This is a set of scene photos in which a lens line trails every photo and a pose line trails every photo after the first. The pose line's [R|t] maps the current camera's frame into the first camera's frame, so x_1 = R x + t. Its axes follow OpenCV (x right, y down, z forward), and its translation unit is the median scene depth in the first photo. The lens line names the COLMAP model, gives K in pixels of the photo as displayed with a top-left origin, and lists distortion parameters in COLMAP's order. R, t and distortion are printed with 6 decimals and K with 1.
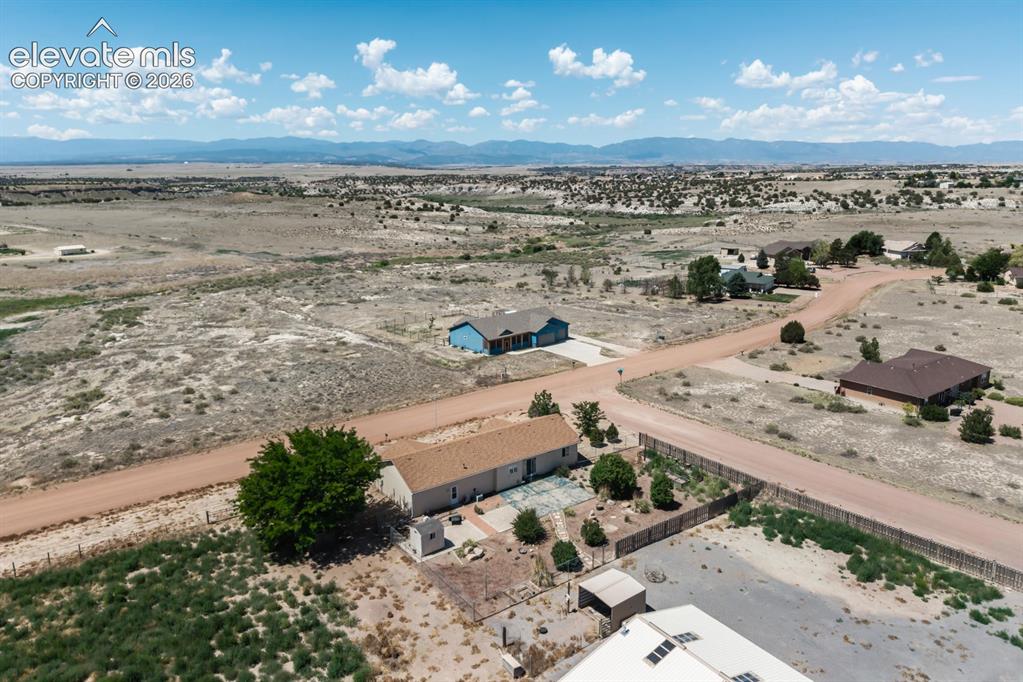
lens RADIAL K [[687.6, 0, 514.7], [0, 687.6, 340.6], [0, 0, 1]] dist [0.000431, -0.001797]
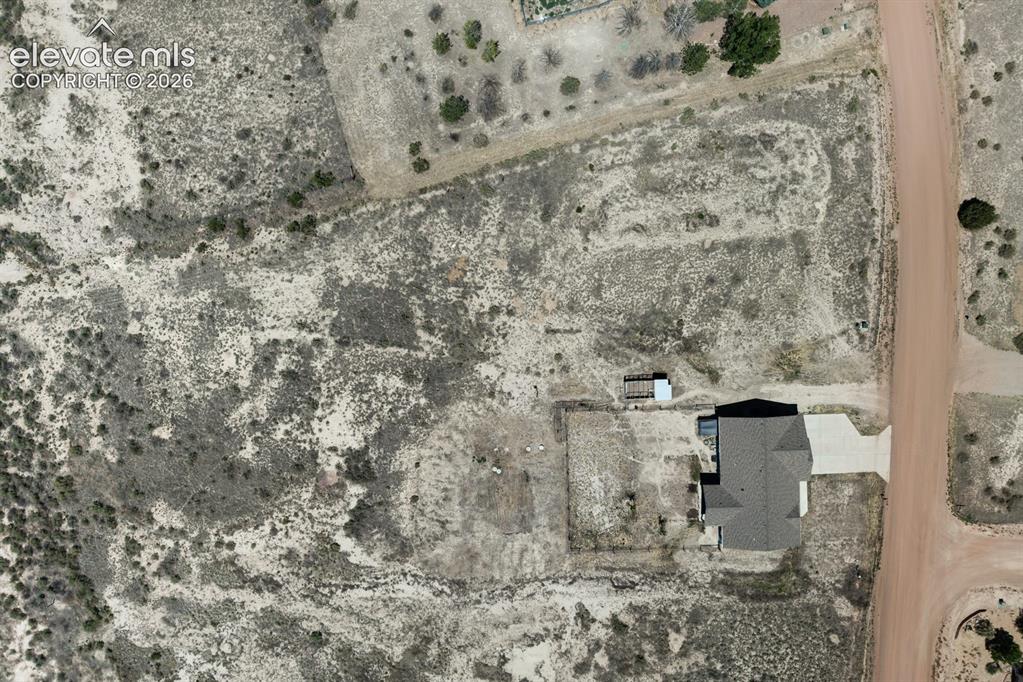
lens RADIAL K [[687.6, 0, 514.7], [0, 687.6, 340.6], [0, 0, 1]] dist [0.000431, -0.001797]
pose [[0.661806, -0.749602, 0.010452, -0.101321], [0.175644, 0.168596, 0.969909, -1.046784], [-0.728809, -0.640056, 0.243242, 1.318185]]
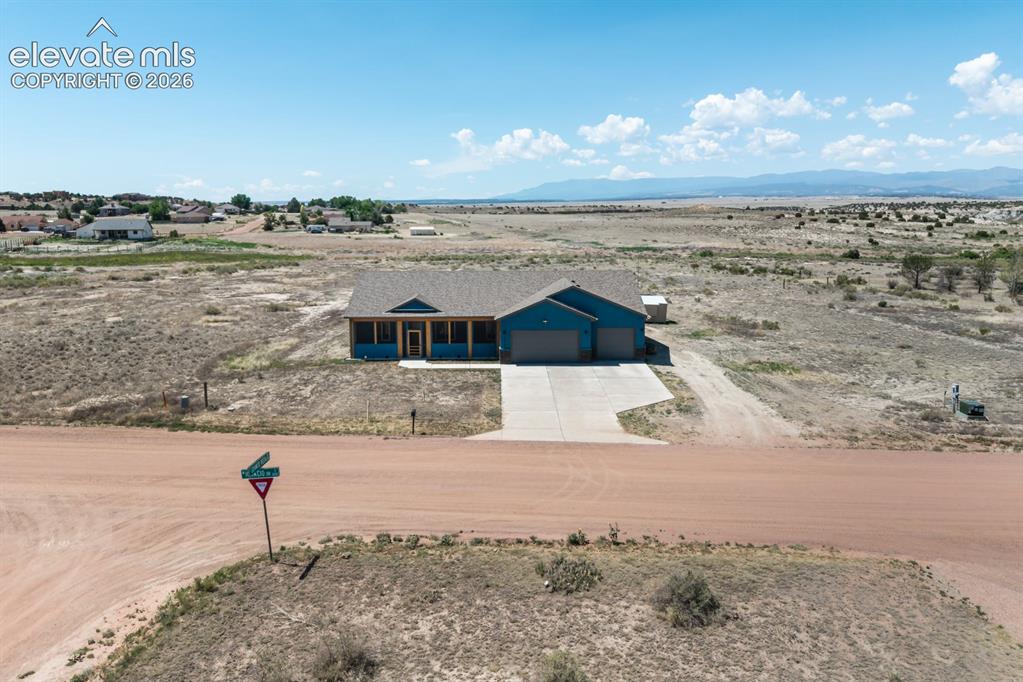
lens RADIAL K [[687.6, 0, 514.7], [0, 687.6, 340.6], [0, 0, 1]] dist [0.000431, -0.001797]
pose [[0.708309, 0.107500, -0.697669, 0.312365], [-0.153635, 0.988121, -0.003724, -0.000992], [0.688981, 0.109824, 0.716410, 0.860498]]
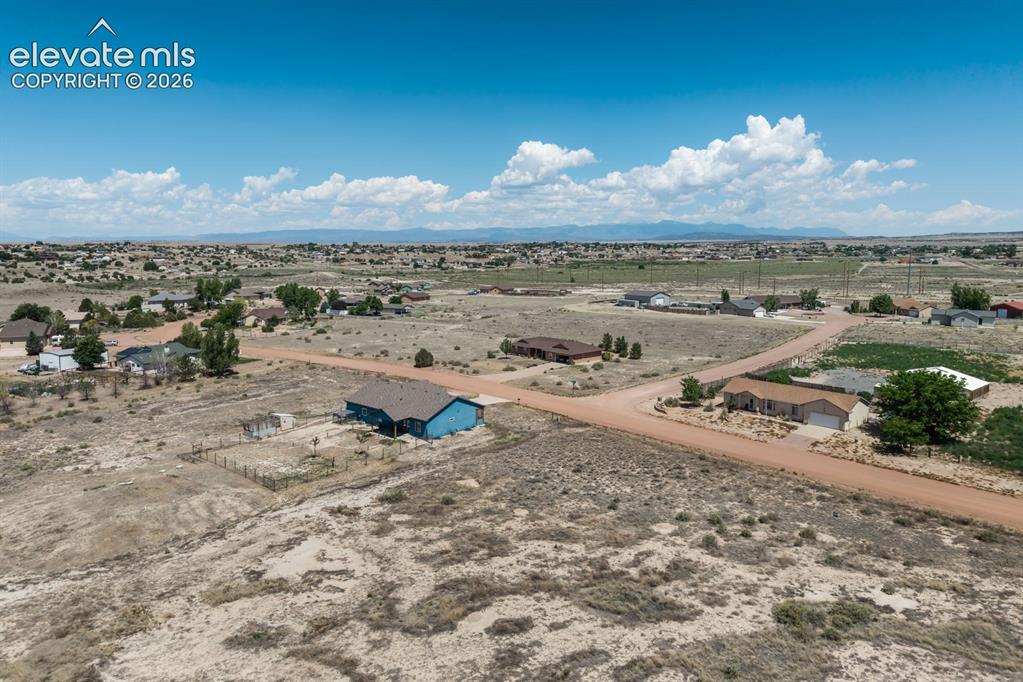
lens RADIAL K [[687.6, 0, 514.7], [0, 687.6, 340.6], [0, 0, 1]] dist [0.000431, -0.001797]
pose [[-0.076970, -0.134436, 0.987928, -0.965918], [0.246141, 0.957636, 0.149490, -0.218202], [-0.966173, 0.254676, -0.040619, 1.056711]]
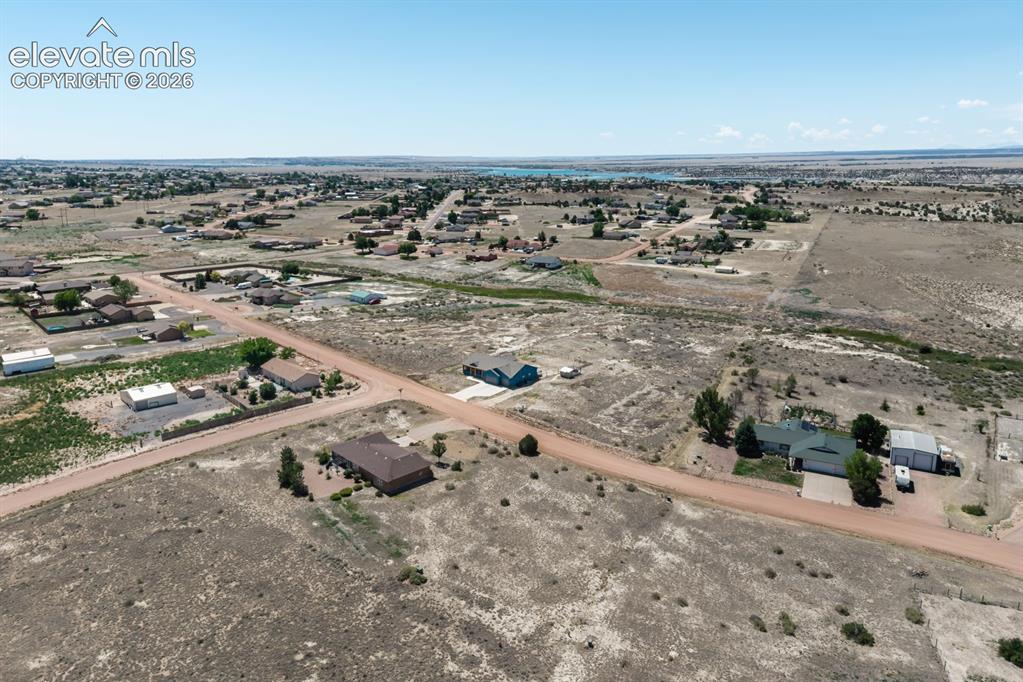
lens RADIAL K [[687.6, 0, 514.7], [0, 687.6, 340.6], [0, 0, 1]] dist [0.000431, -0.001797]
pose [[0.117999, 0.258158, -0.958869, 1.746287], [-0.235480, 0.945347, 0.225539, -0.515782], [0.964689, 0.199181, 0.172341, 0.884389]]
